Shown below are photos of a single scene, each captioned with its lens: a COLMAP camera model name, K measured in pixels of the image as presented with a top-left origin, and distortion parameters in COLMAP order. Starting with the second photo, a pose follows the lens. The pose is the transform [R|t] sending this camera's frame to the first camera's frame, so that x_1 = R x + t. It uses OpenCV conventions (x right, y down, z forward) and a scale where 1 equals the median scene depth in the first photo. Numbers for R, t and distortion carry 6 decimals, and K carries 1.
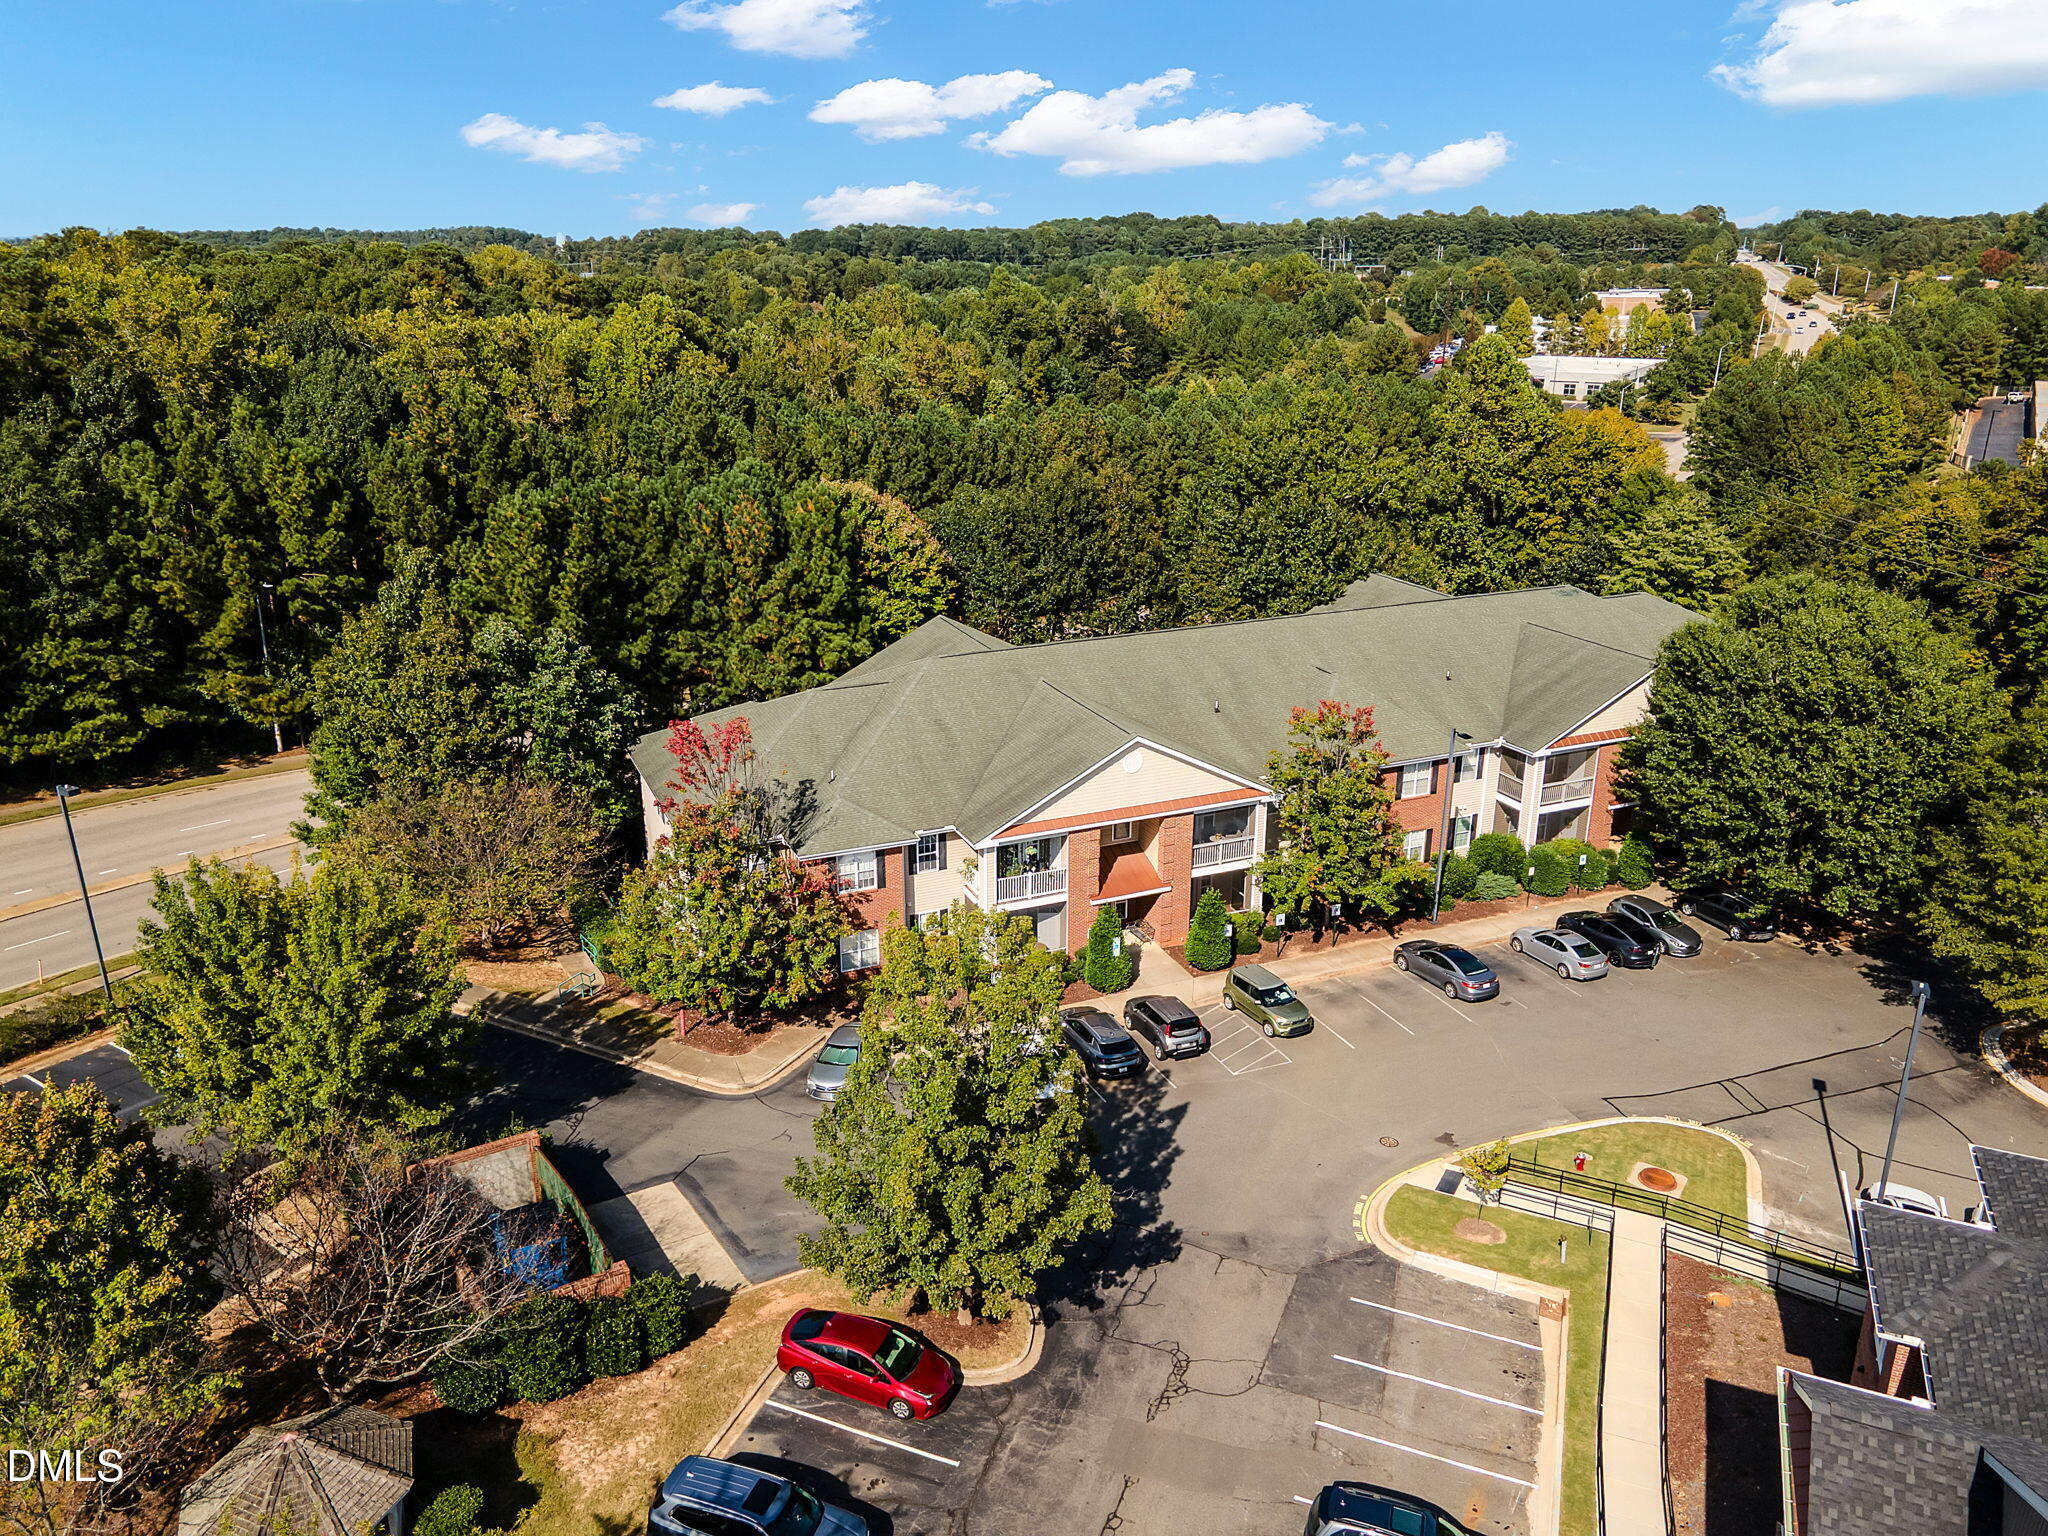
lens RADIAL K [[1317.0, 0, 1024.0], [0, 1317.0, 768.0], [0, 0, 1]] dist [0.047206, 0.000886]
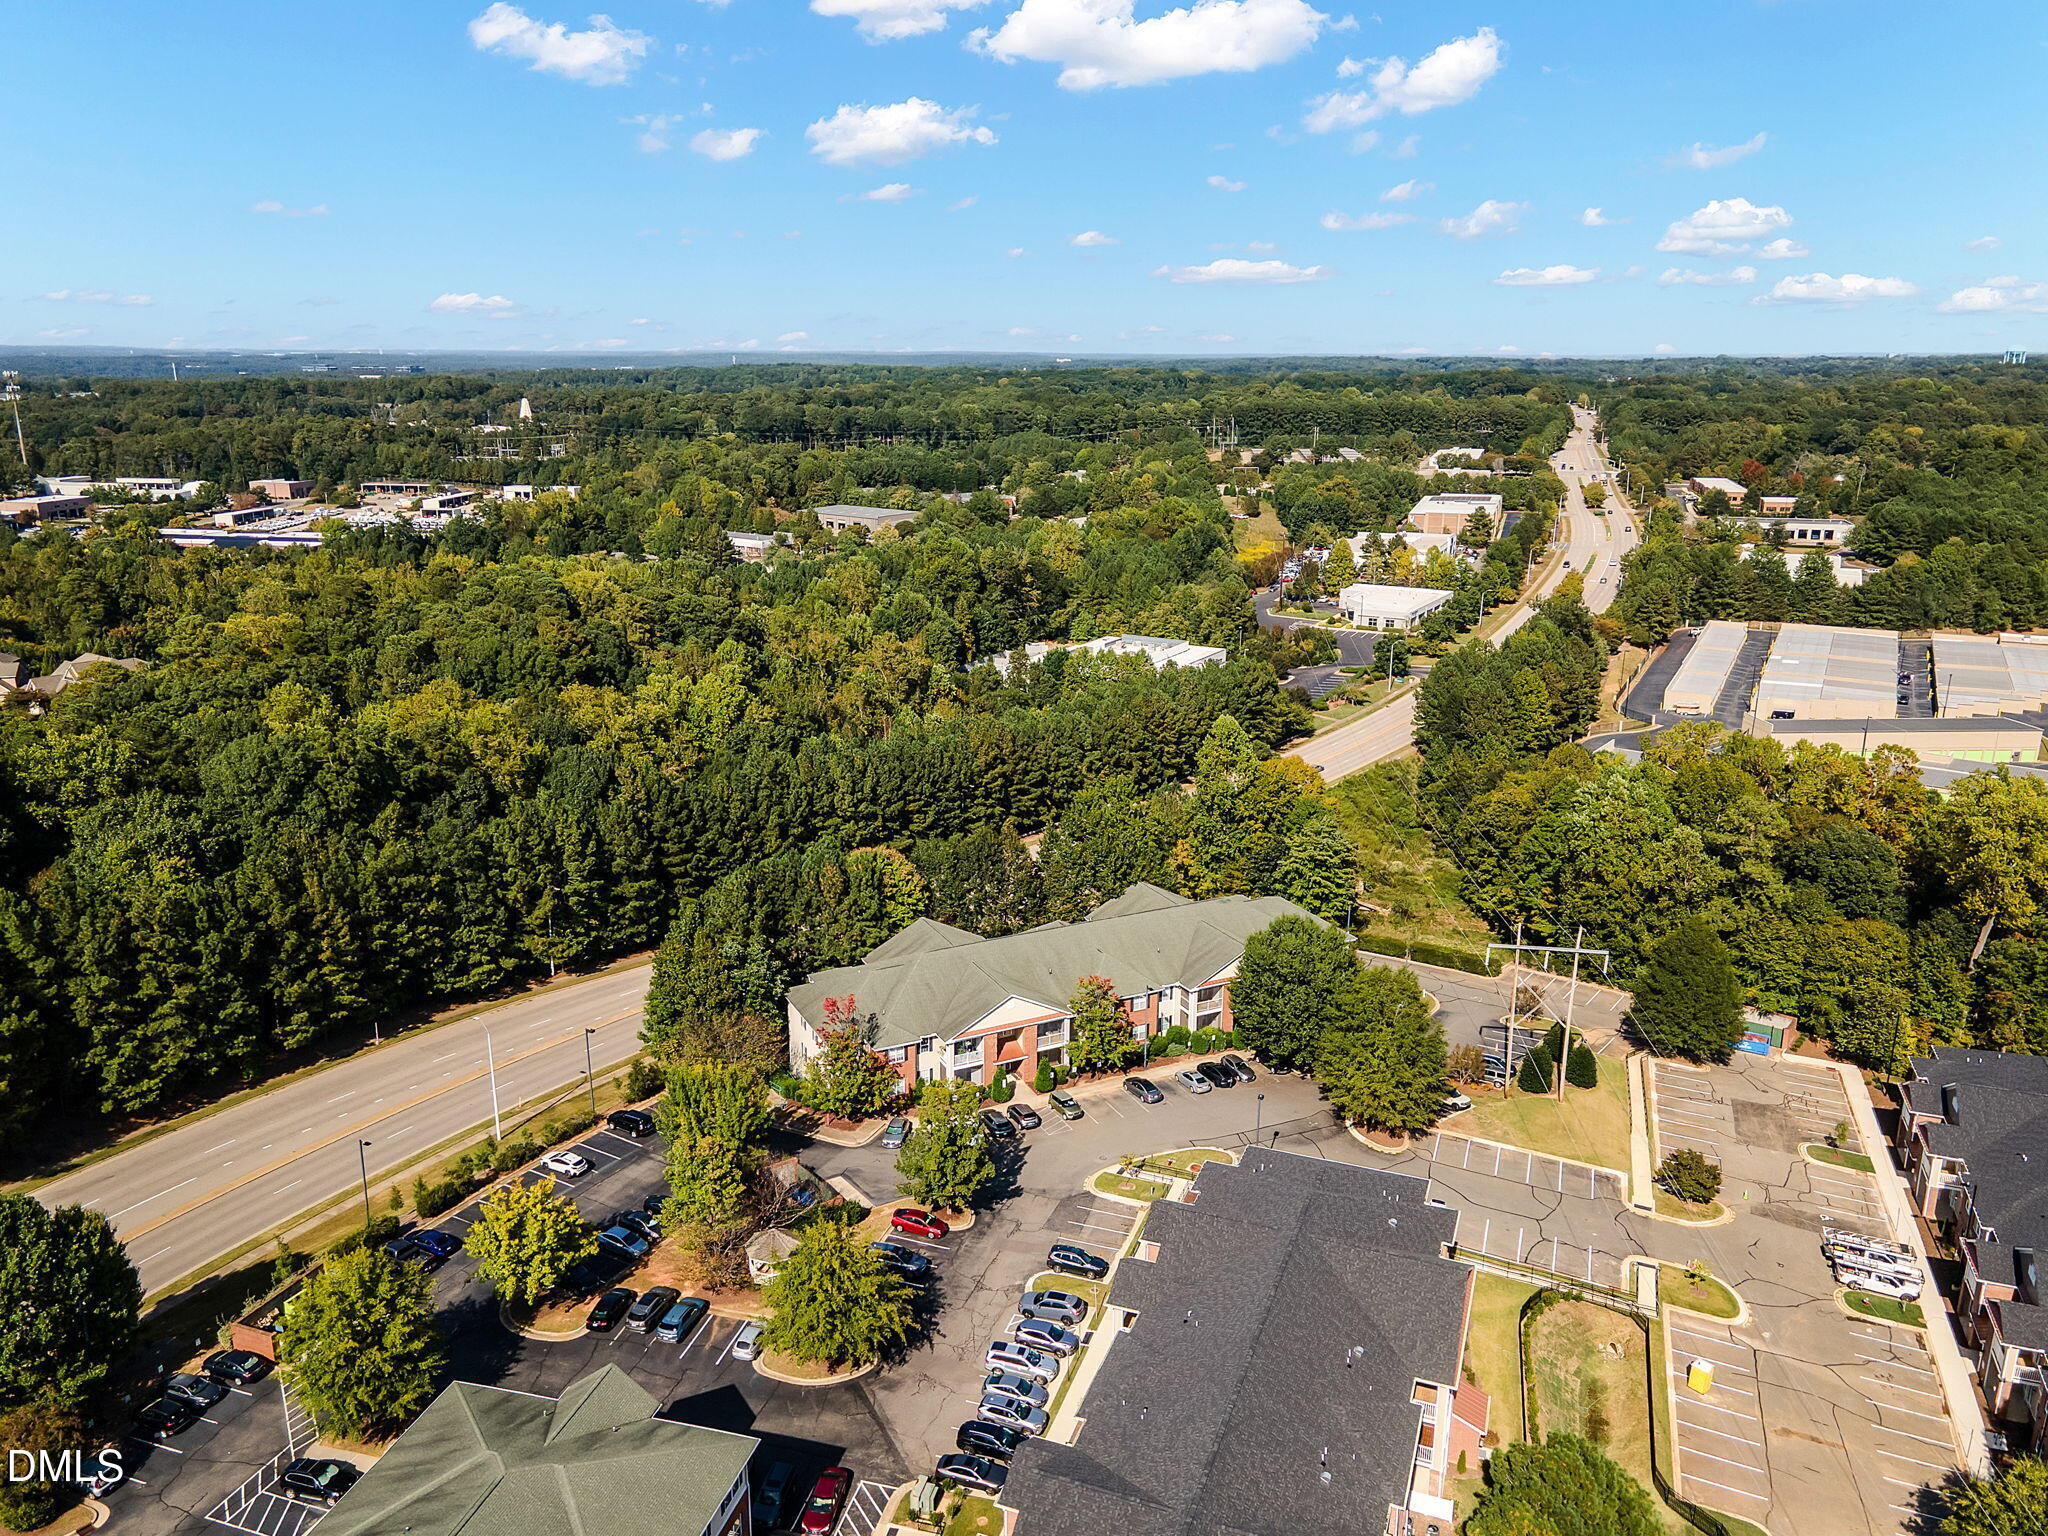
lens RADIAL K [[1447.0, 0, 1024.0], [0, 1447.0, 768.0], [0, 0, 1]] dist [0.066114, -0.000648]
pose [[0.998701, -0.007549, 0.050394, -0.021286], [0.010020, 0.998751, -0.048957, -0.288126], [-0.049961, 0.049398, 0.997529, -1.558405]]
